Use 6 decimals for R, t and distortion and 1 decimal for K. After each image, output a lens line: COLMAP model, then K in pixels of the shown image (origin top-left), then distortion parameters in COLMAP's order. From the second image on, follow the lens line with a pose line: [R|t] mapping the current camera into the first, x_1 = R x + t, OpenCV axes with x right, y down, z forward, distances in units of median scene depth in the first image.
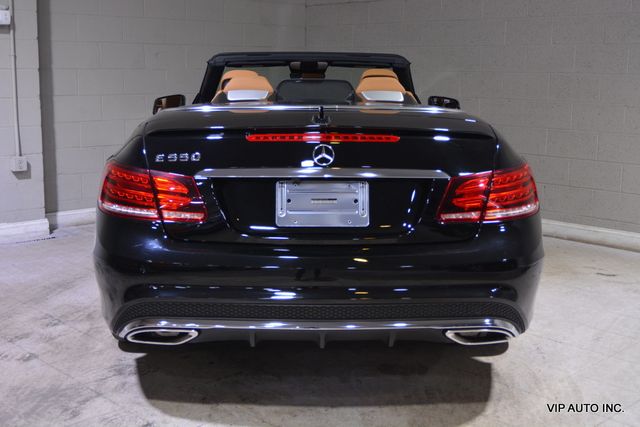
lens RADIAL K [[834.5, 0, 320.0], [0, 834.5, 213.5], [0, 0, 1]] dist [-0.060141, -0.032774]
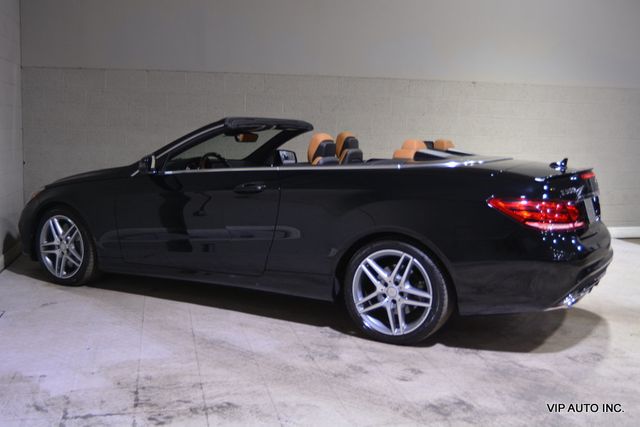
lens RADIAL K [[686.4, 0, 320.0], [0, 686.4, 213.5], [0, 0, 1]] dist [-0.073670, -0.000018]
pose [[0.501815, -0.103548, 0.858755, -1.282320], [0.134003, 0.990129, 0.041084, -0.117235], [-0.854532, 0.094459, 0.510738, 0.591672]]
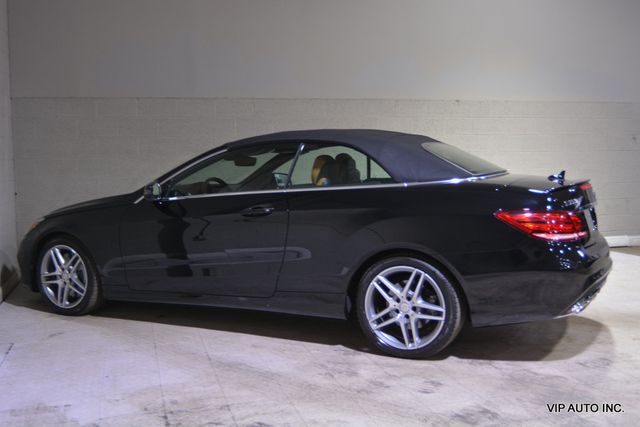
lens RADIAL K [[686.4, 0, 320.0], [0, 686.4, 213.5], [0, 0, 1]] dist [-0.073670, -0.000018]
pose [[0.461129, -0.093532, 0.882390, -1.334503], [0.168925, 0.985496, 0.016182, -0.125199], [-0.871105, 0.141596, 0.470240, 0.639479]]
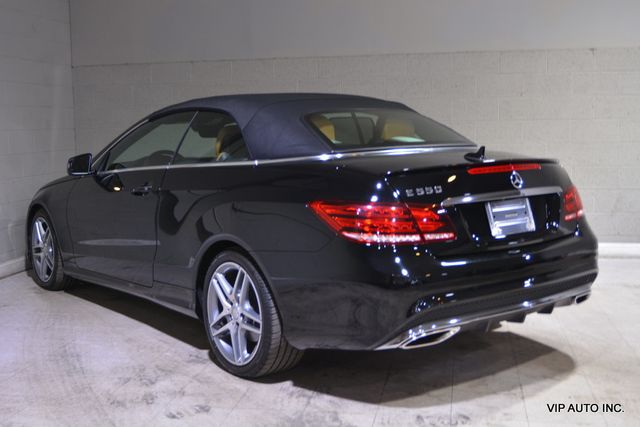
lens RADIAL K [[788.7, 0, 320.0], [0, 788.7, 213.5], [0, 0, 1]] dist [-0.059639, -0.020261]
pose [[0.805377, -0.091770, 0.585616, -0.789541], [0.127656, 0.991613, -0.020168, -0.024811], [-0.578854, 0.091000, 0.810338, 0.119568]]
